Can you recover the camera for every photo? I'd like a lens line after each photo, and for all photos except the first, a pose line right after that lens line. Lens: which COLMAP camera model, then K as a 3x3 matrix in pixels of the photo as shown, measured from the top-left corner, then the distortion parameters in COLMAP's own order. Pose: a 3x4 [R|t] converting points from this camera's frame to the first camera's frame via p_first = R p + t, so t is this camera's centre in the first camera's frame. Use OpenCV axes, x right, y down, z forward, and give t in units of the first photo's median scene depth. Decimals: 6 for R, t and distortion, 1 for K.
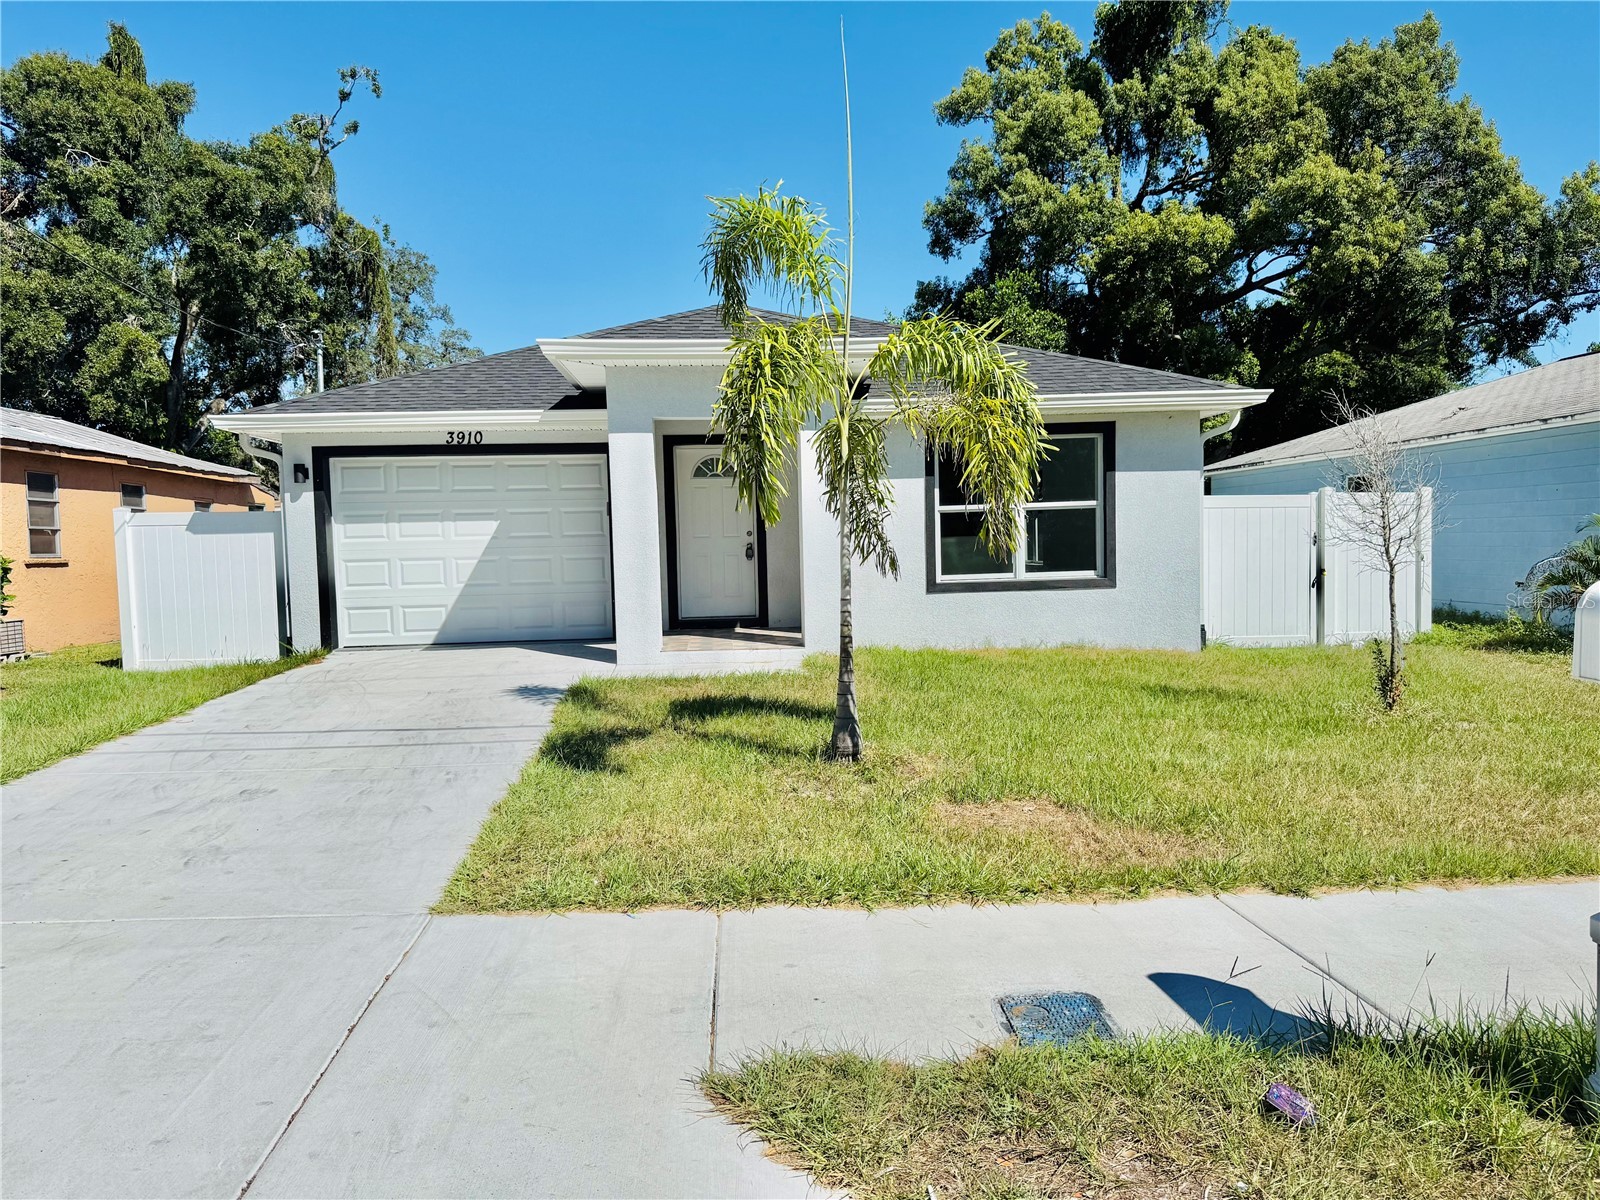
lens RADIAL K [[1155.6, 0, 800.0], [0, 1155.6, 600.0], [0, 0, 1]] dist [0.008561, -0.004963]
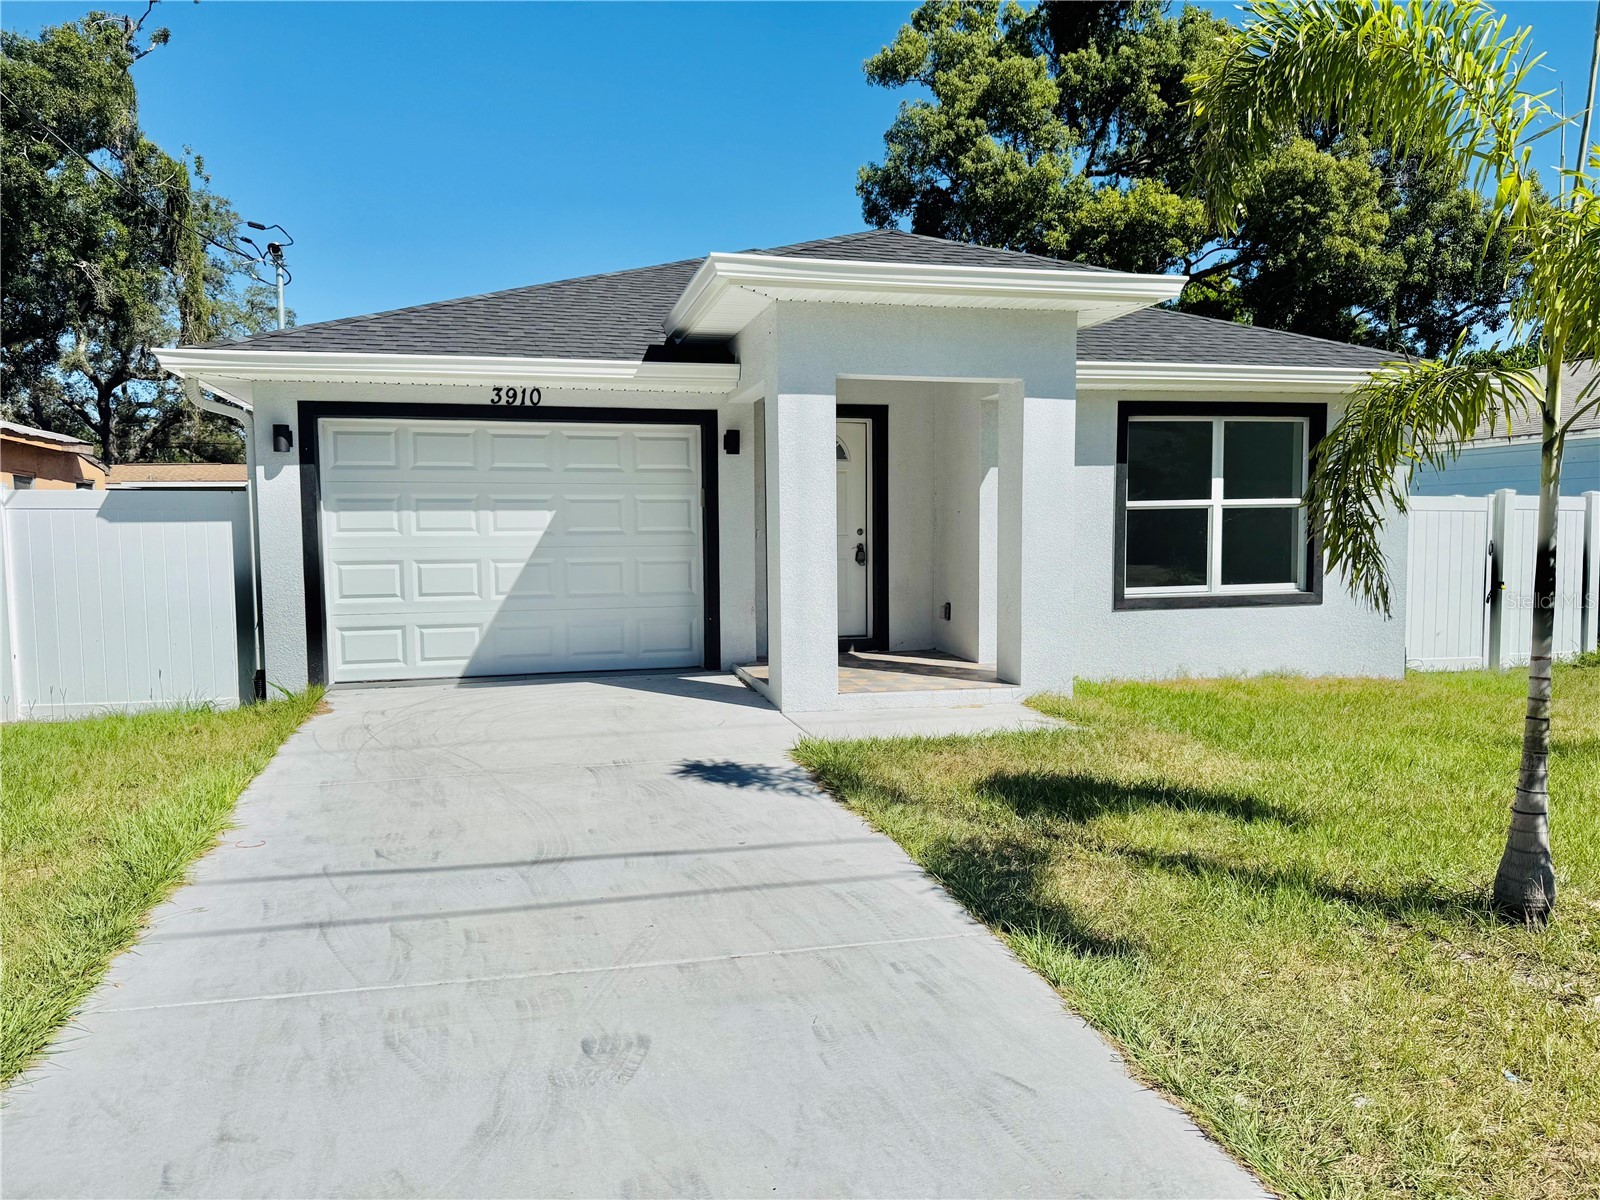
lens RADIAL K [[1155.6, 0, 800.0], [0, 1155.6, 600.0], [0, 0, 1]] dist [0.008561, -0.004963]
pose [[0.983449, 0.003780, 0.181146, -0.133944], [-0.005290, 0.999955, 0.007855, -0.009910], [-0.181109, -0.008683, 0.983425, 0.134728]]
